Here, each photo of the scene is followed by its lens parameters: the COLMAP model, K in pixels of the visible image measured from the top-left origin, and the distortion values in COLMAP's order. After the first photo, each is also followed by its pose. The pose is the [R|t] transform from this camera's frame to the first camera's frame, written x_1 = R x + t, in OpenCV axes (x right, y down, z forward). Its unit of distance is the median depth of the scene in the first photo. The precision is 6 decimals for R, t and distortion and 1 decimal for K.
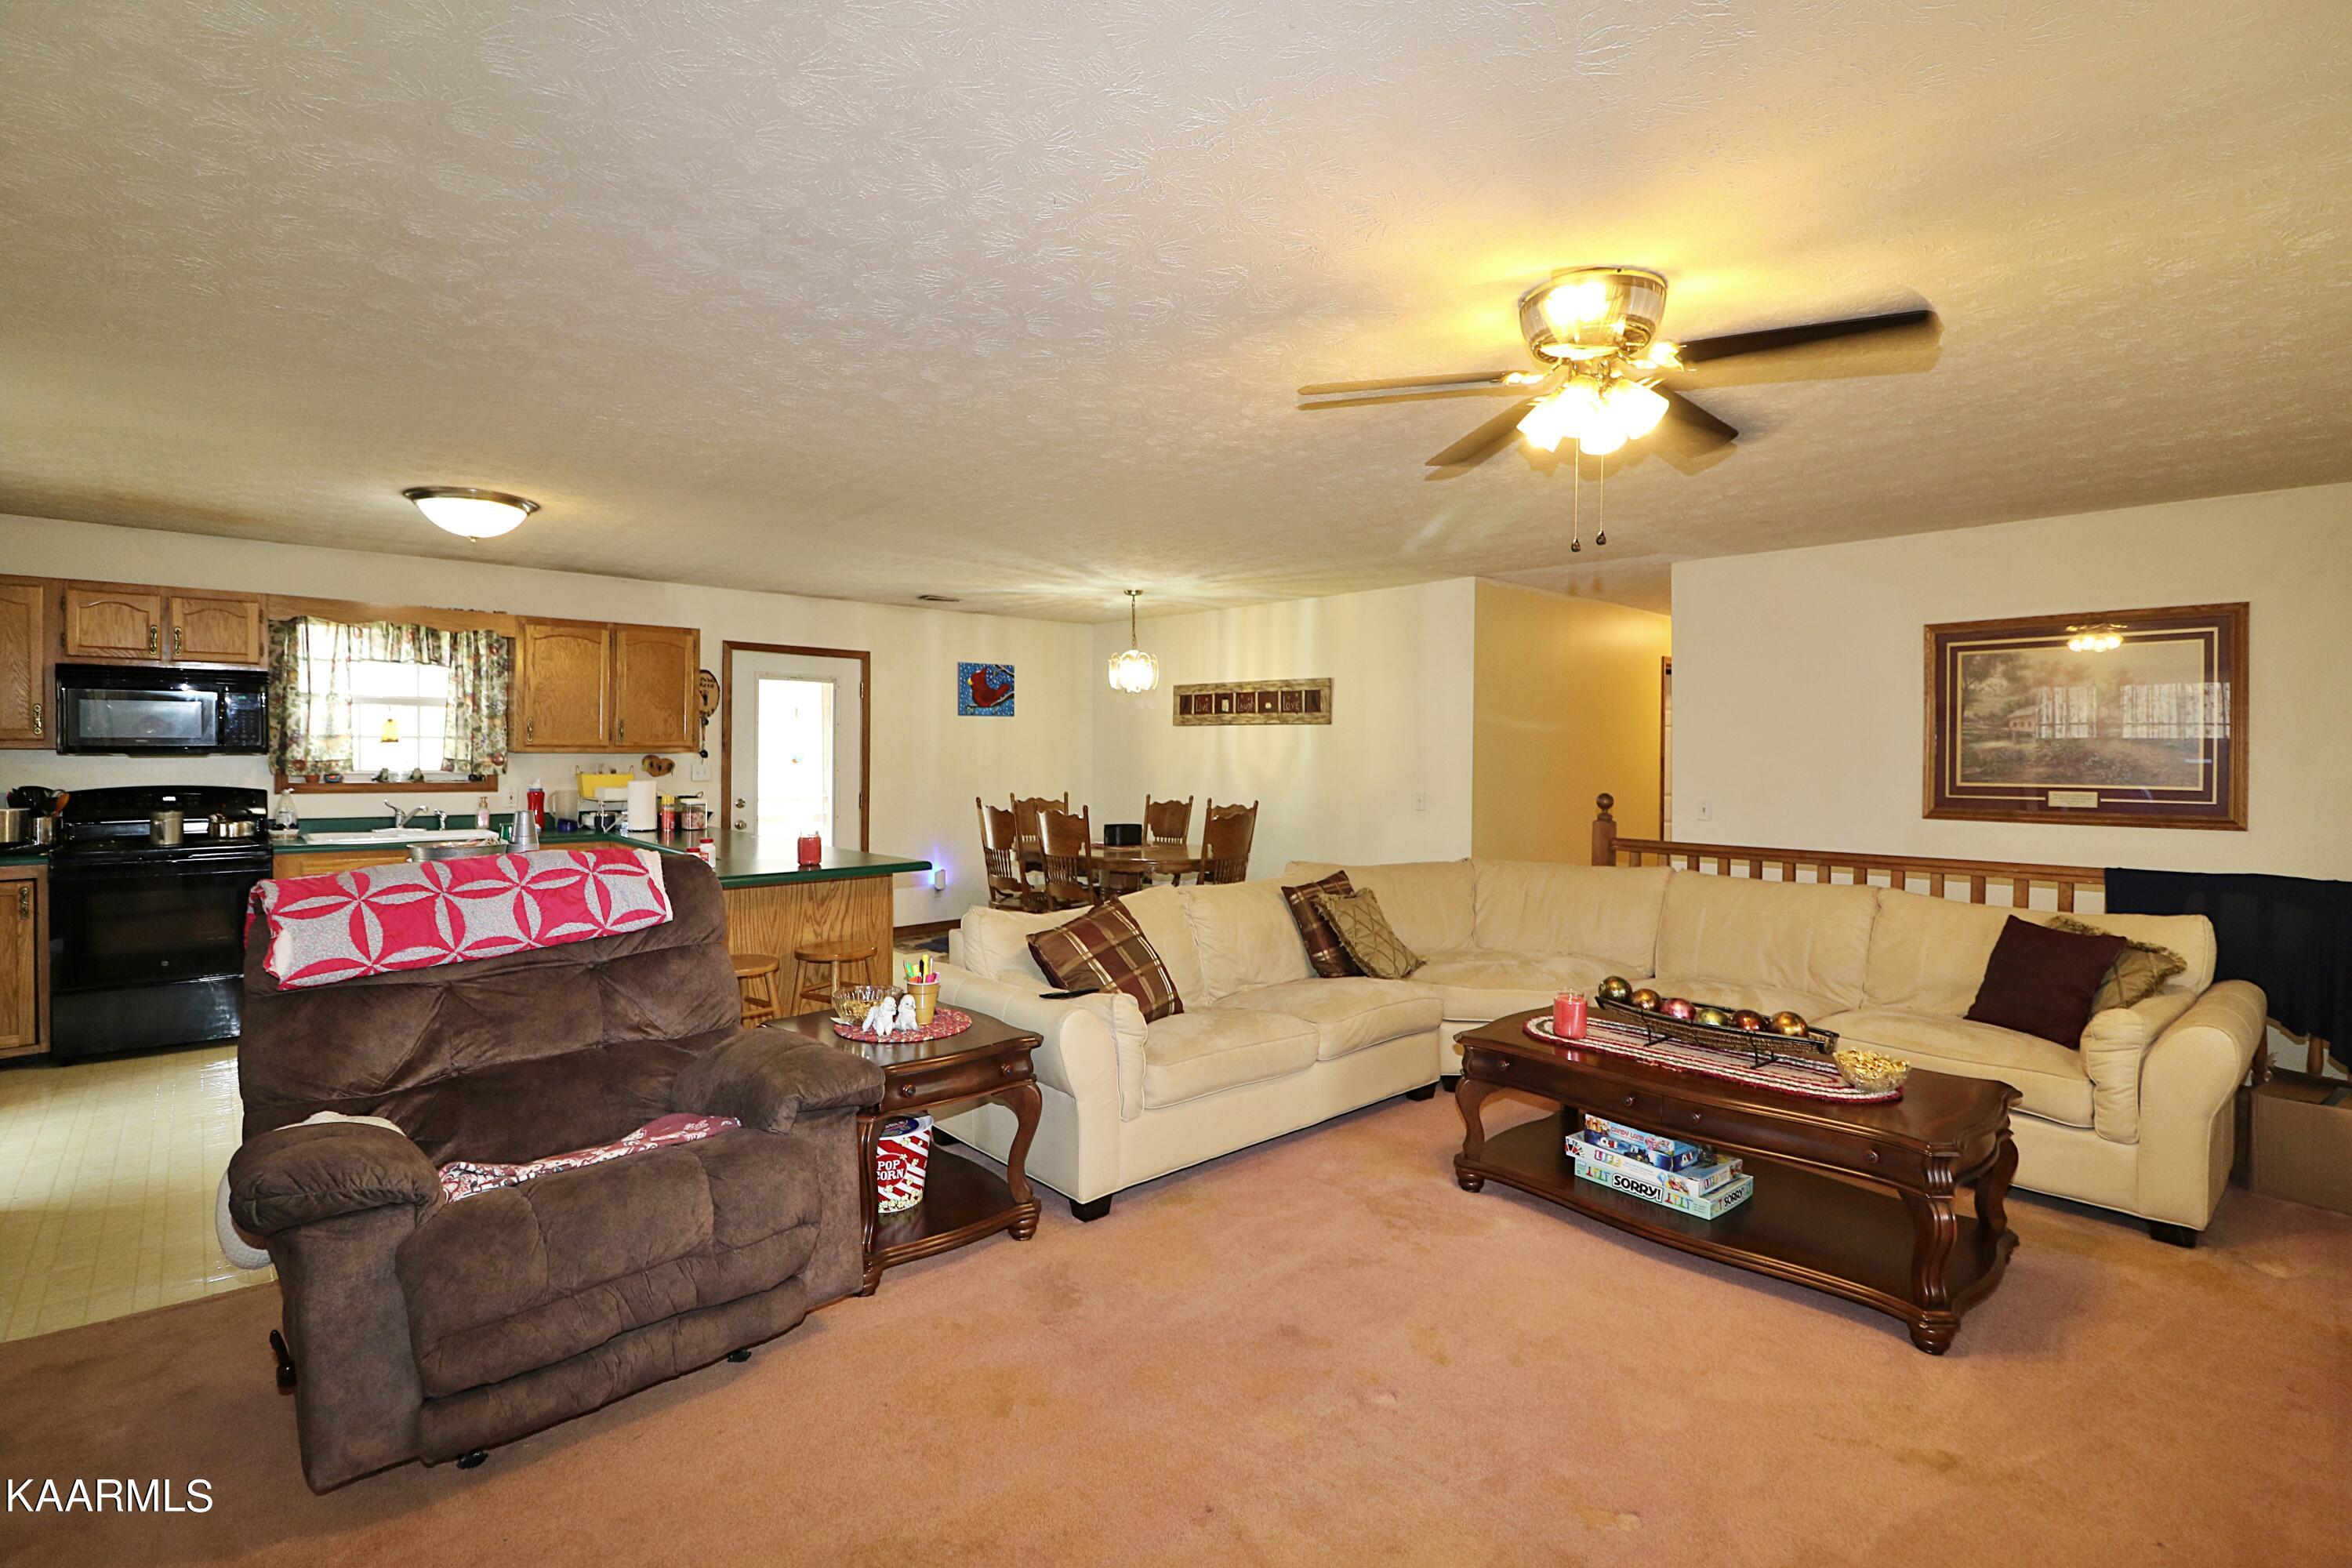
lens RADIAL K [[1075.9, 0, 1168.9], [0, 1075.9, 762.2], [0, 0, 1]] dist [0.000626, -0.013473]
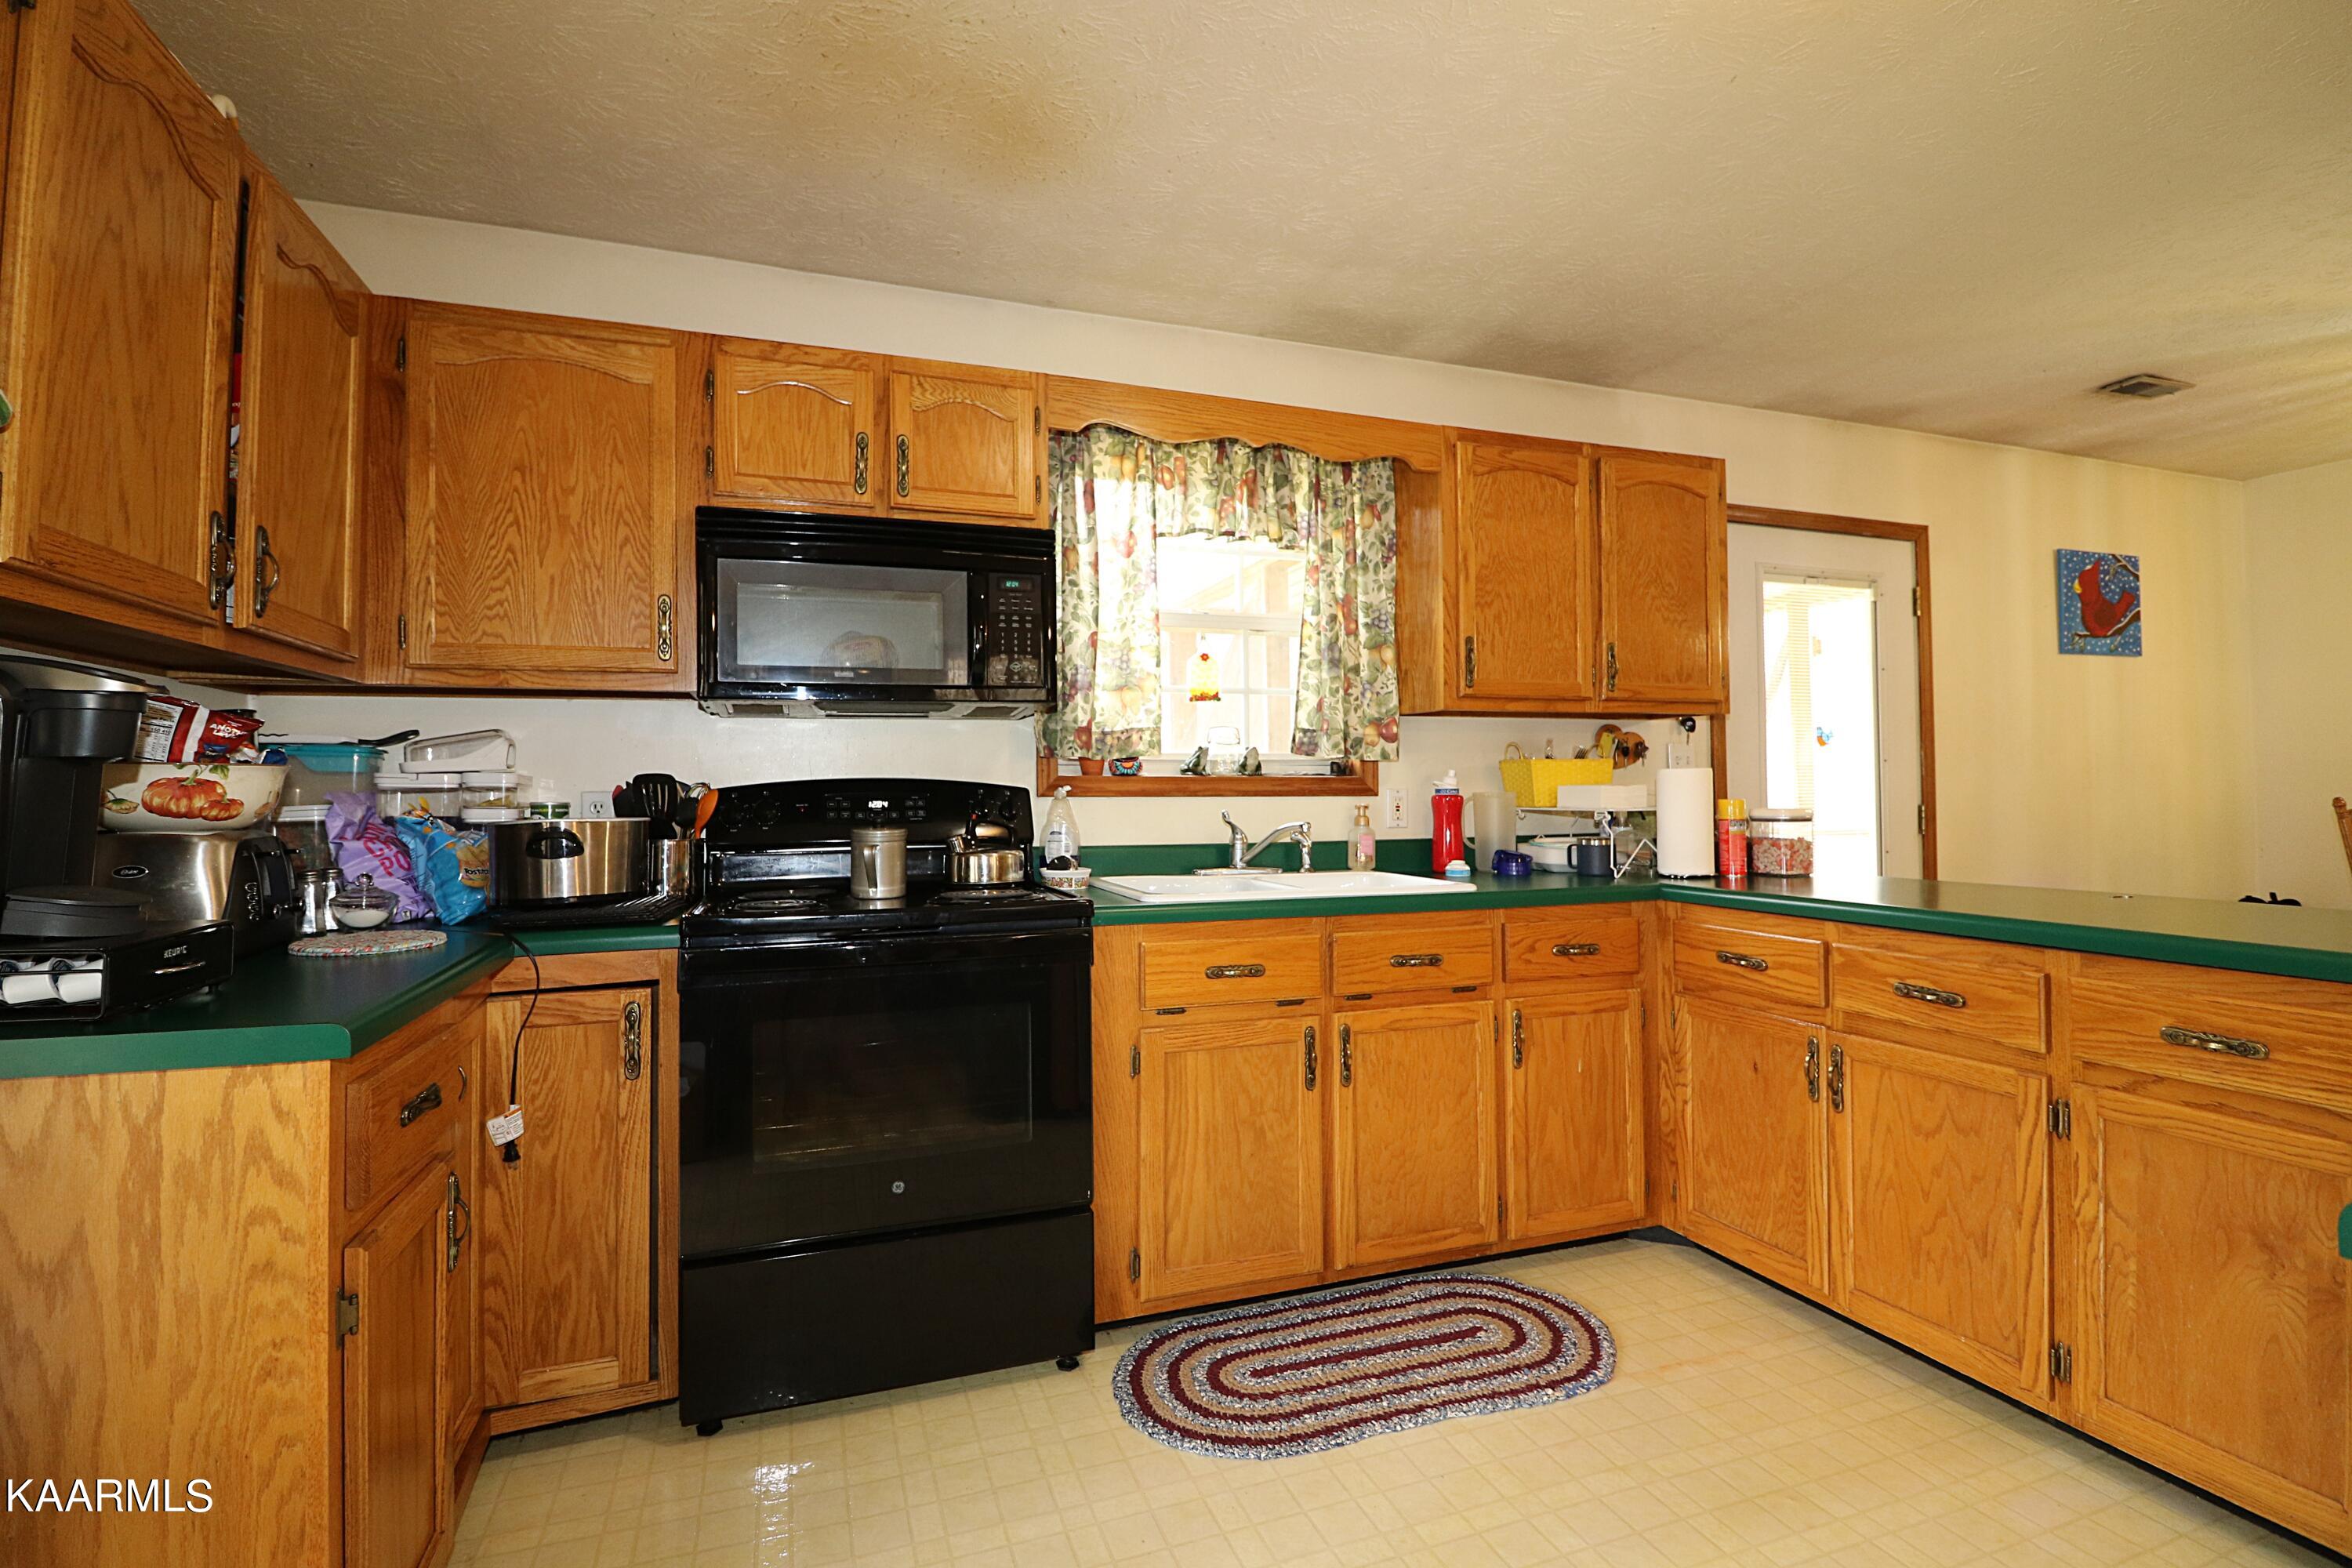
lens RADIAL K [[1075.9, 0, 1168.9], [0, 1075.9, 762.2], [0, 0, 1]] dist [0.000626, -0.013473]
pose [[0.924502, -0.028587, -0.380103, -0.541208], [0.013390, 0.999004, -0.042566, 0.032790], [0.380941, 0.034262, 0.923964, 0.512114]]
